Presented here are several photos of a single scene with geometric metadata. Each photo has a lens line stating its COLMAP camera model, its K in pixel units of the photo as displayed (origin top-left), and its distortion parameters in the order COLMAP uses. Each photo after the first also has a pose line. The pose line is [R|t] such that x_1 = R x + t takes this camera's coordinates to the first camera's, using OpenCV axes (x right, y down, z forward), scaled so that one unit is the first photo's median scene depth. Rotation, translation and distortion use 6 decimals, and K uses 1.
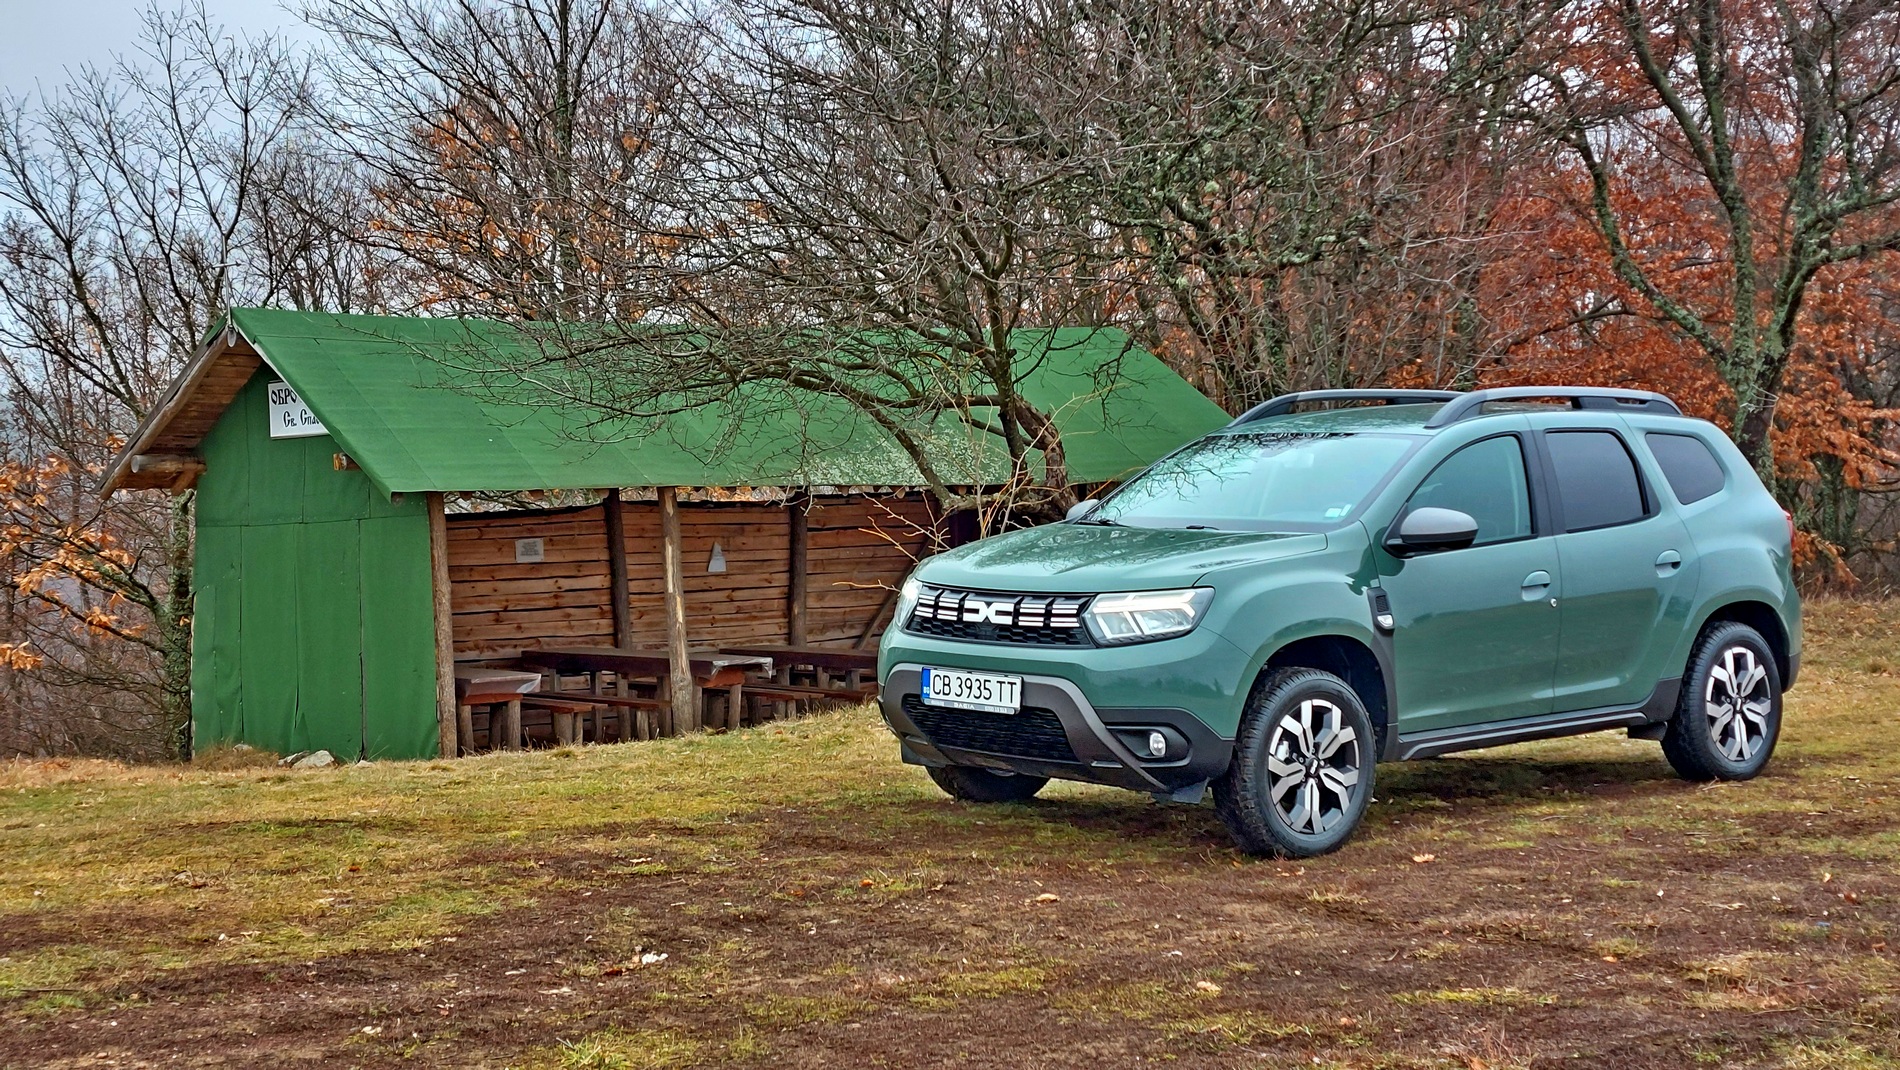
lens RADIAL K [[2826.1, 0, 950.0], [0, 2826.1, 535.0], [0, 0, 1]] dist [0.173904, -0.033032]
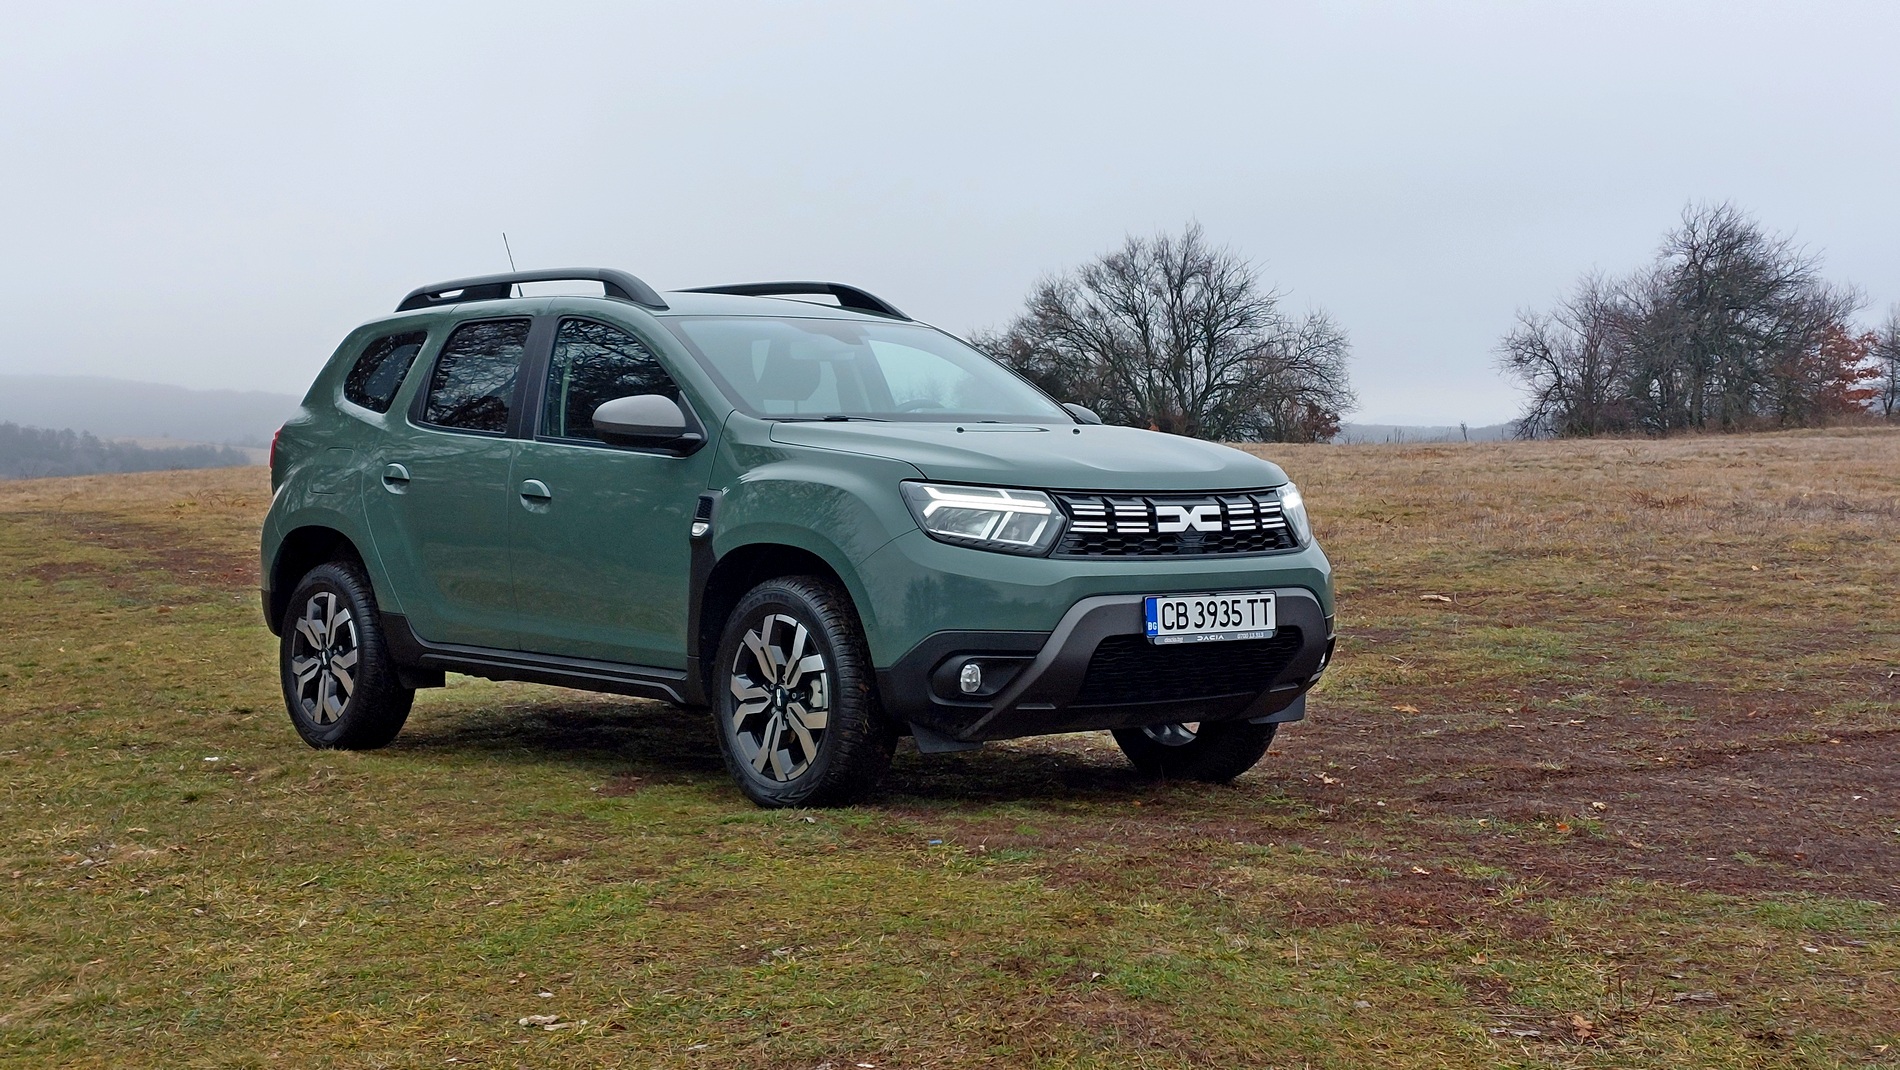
lens RADIAL K [[2826.1, 0, 950.0], [0, 2826.1, 535.0], [0, 0, 1]] dist [0.173904, -0.033032]
pose [[-0.052389, -0.031220, 0.998139, -0.781920], [0.026992, 0.999102, 0.032667, 0.004273], [-0.998262, 0.028653, -0.051500, 1.121032]]
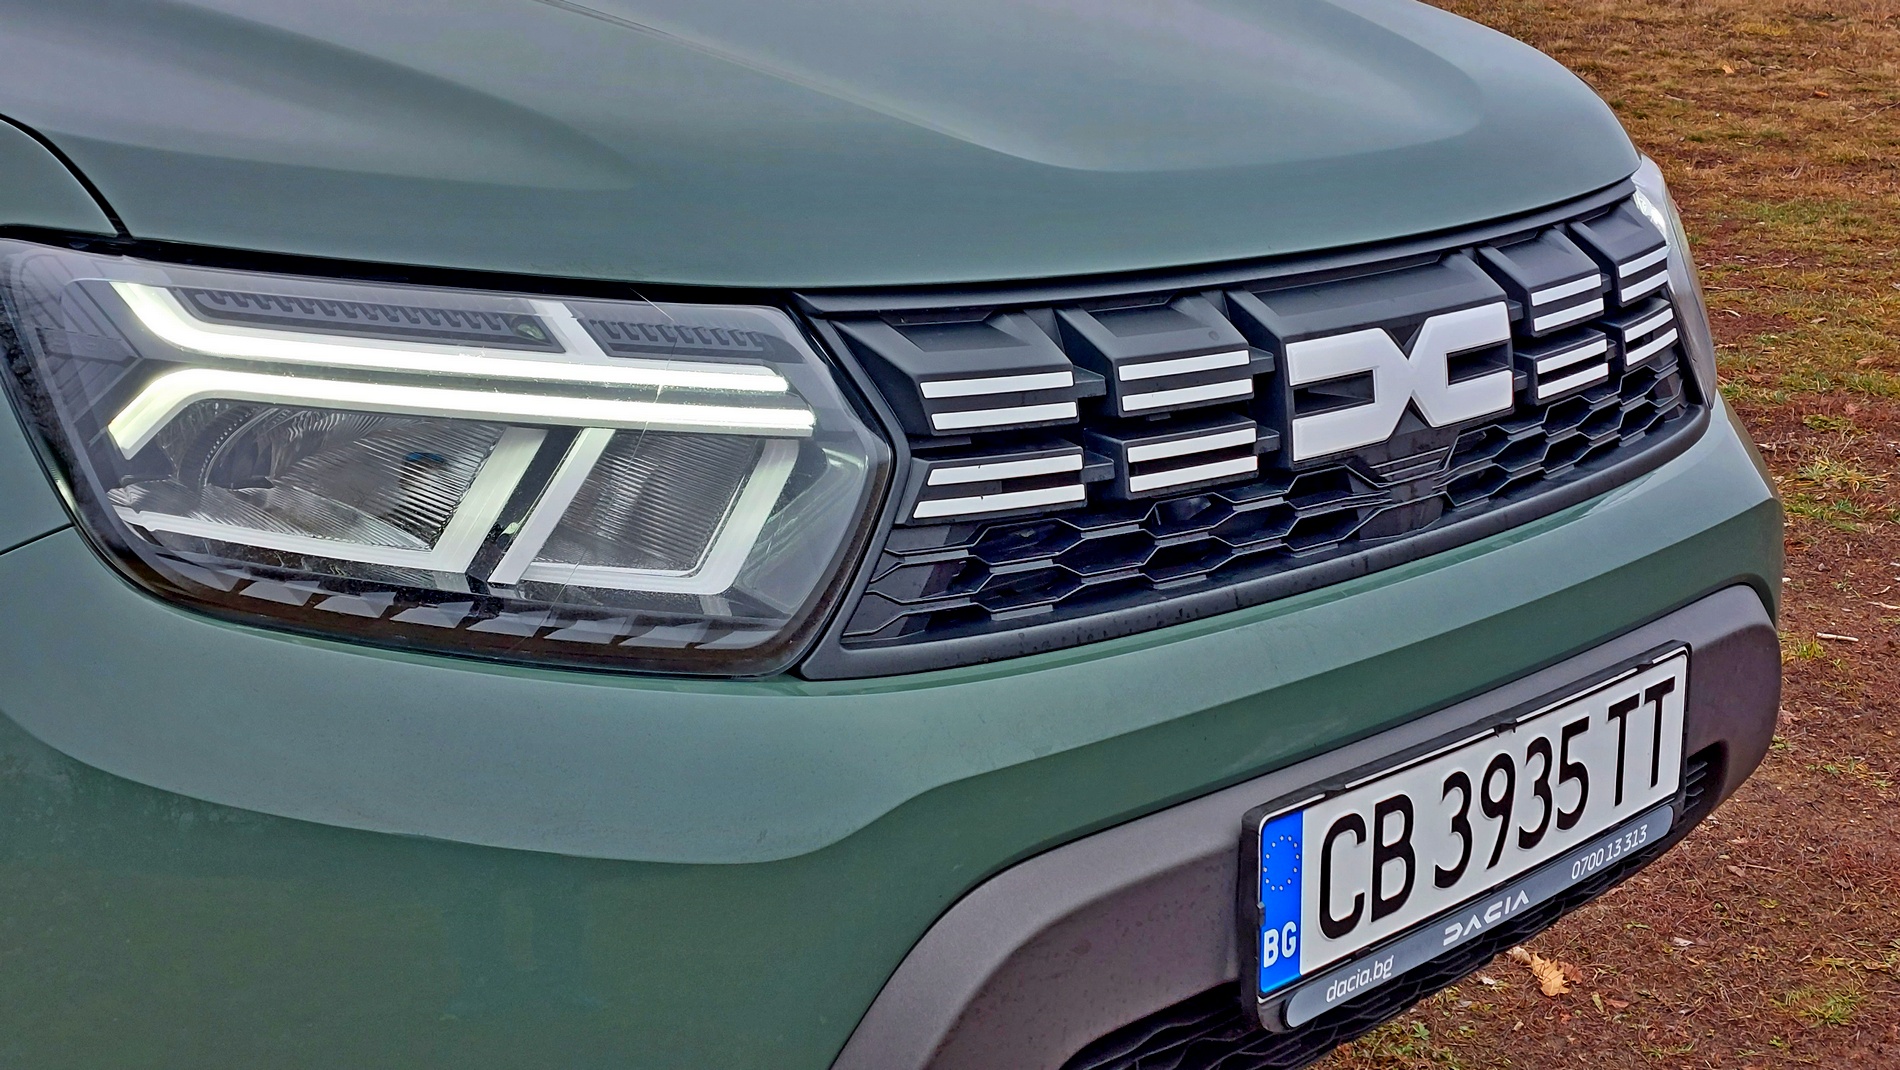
lens RADIAL K [[2826.1, 0, 950.0], [0, 2826.1, 535.0], [0, 0, 1]] dist [0.173904, -0.033032]
pose [[-0.182102, -0.238240, 0.953982, -0.155816], [-0.006583, 0.970477, 0.241103, -0.006006], [-0.983258, 0.037625, -0.178294, 1.073131]]
